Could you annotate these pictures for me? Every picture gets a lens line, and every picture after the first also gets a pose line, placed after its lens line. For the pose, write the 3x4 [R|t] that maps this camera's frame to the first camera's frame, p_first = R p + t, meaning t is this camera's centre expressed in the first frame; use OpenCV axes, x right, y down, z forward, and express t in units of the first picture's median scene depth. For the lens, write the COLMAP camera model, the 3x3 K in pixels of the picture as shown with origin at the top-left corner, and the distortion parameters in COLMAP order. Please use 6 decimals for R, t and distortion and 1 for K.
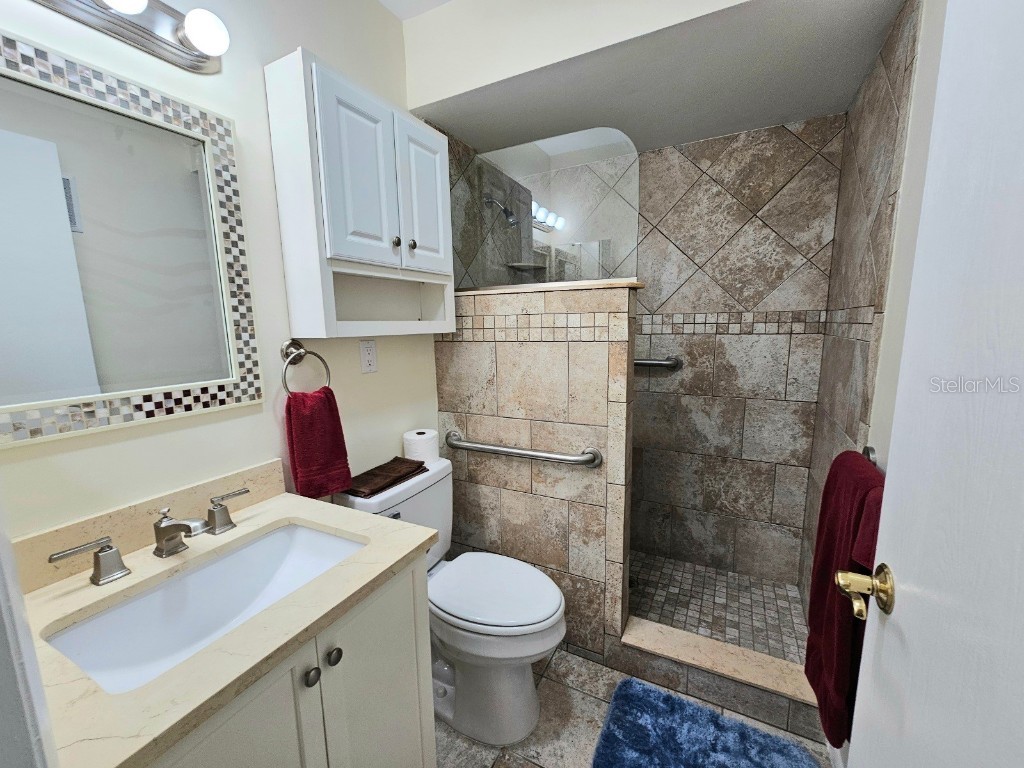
lens RADIAL K [[418.7, 0, 515.8], [0, 418.7, 391.2], [0, 0, 1]] dist [-0.000690, -0.000759]
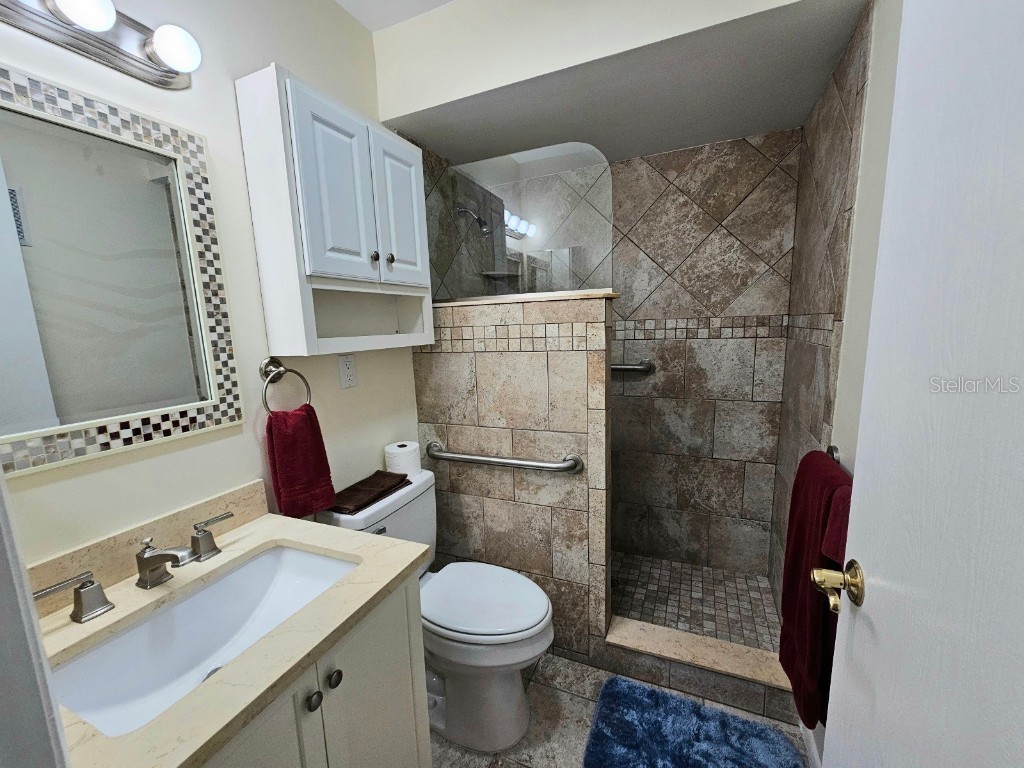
lens RADIAL K [[418.7, 0, 511.9], [0, 418.7, 395.1], [0, 0, 1]] dist [-0.000690, -0.000759]
pose [[0.997788, -0.028628, 0.059992, -0.027332], [0.028399, 0.999586, 0.004661, -0.021357], [-0.060101, -0.002947, 0.998188, -0.013821]]
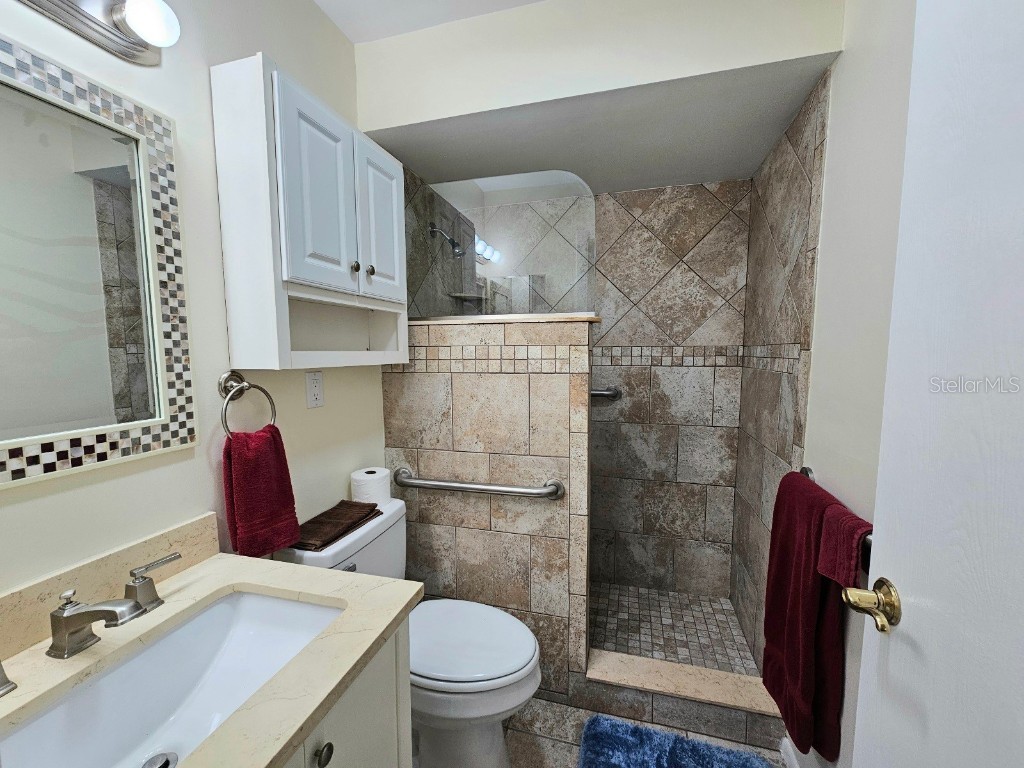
lens RADIAL K [[418.7, 0, 516.8], [0, 418.7, 392.5], [0, 0, 1]] dist [-0.000690, -0.000759]
pose [[0.979063, -0.007977, 0.203401, -0.119375], [0.021287, 0.997765, -0.063336, -0.011241], [-0.202441, 0.066340, 0.977045, 0.035659]]
